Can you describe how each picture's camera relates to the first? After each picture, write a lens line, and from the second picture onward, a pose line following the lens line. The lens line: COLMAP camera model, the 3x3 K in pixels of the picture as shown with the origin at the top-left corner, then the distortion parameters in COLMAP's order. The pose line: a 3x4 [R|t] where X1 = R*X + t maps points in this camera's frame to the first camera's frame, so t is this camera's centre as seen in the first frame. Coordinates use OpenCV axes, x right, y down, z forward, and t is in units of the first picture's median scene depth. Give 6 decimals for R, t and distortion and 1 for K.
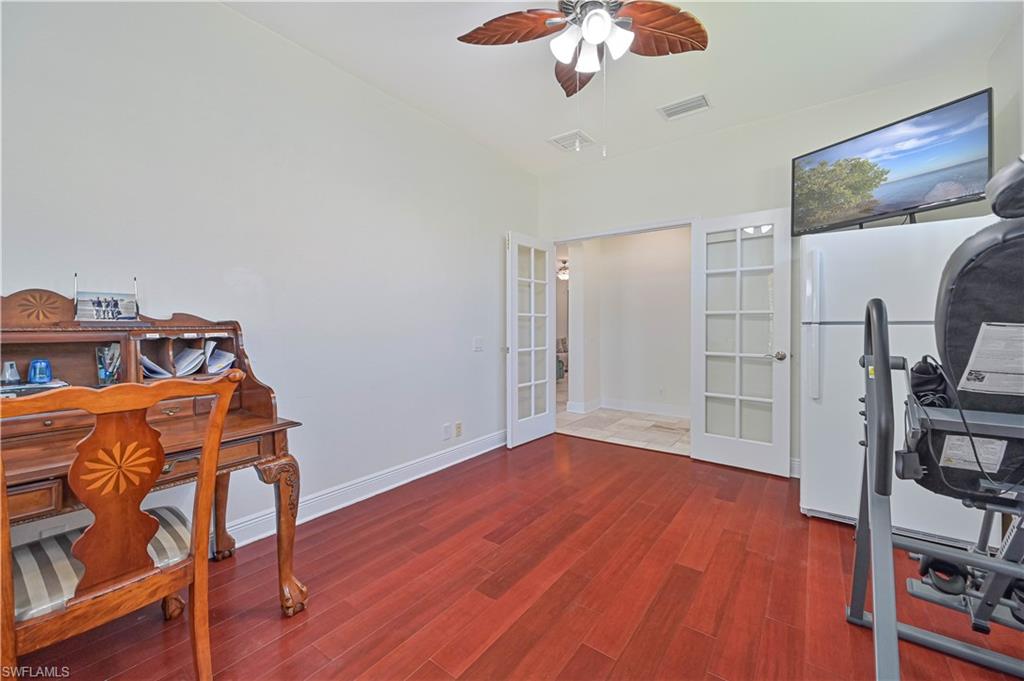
lens RADIAL K [[406.8, 0, 514.5], [0, 406.8, 332.6], [0, 0, 1]] dist [-0.001097, -0.000040]
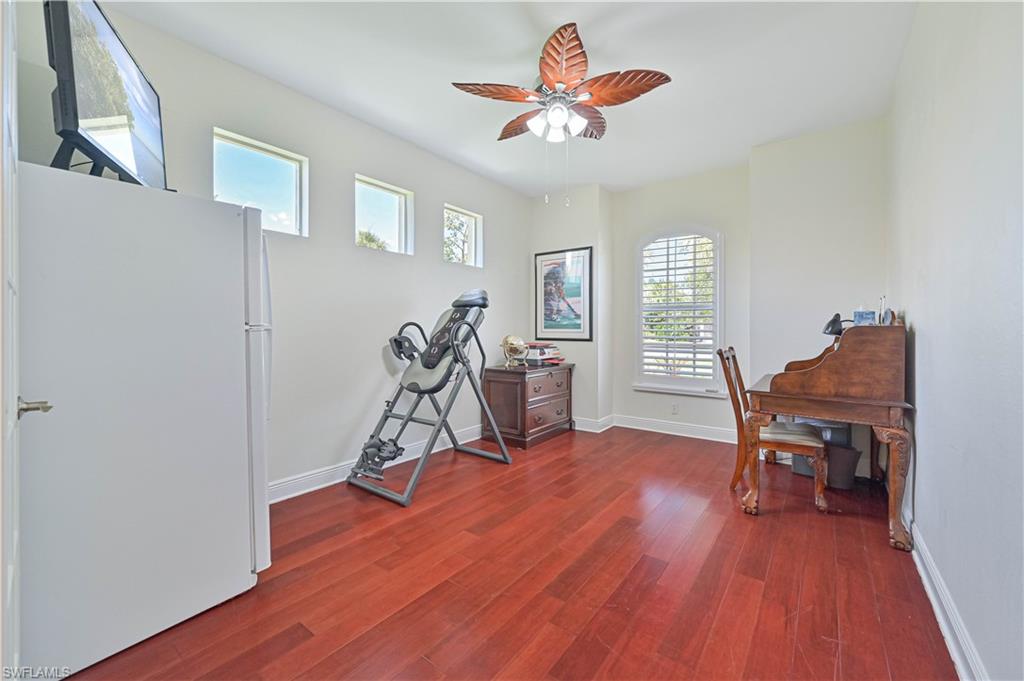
lens RADIAL K [[406.8, 0, 514.5], [0, 406.8, 332.6], [0, 0, 1]] dist [-0.001097, -0.000040]
pose [[-0.999913, 0.001977, 0.013058, 0.261336], [0.002280, 0.999728, 0.023221, -0.034299], [-0.013008, 0.023248, -0.999645, 1.964840]]
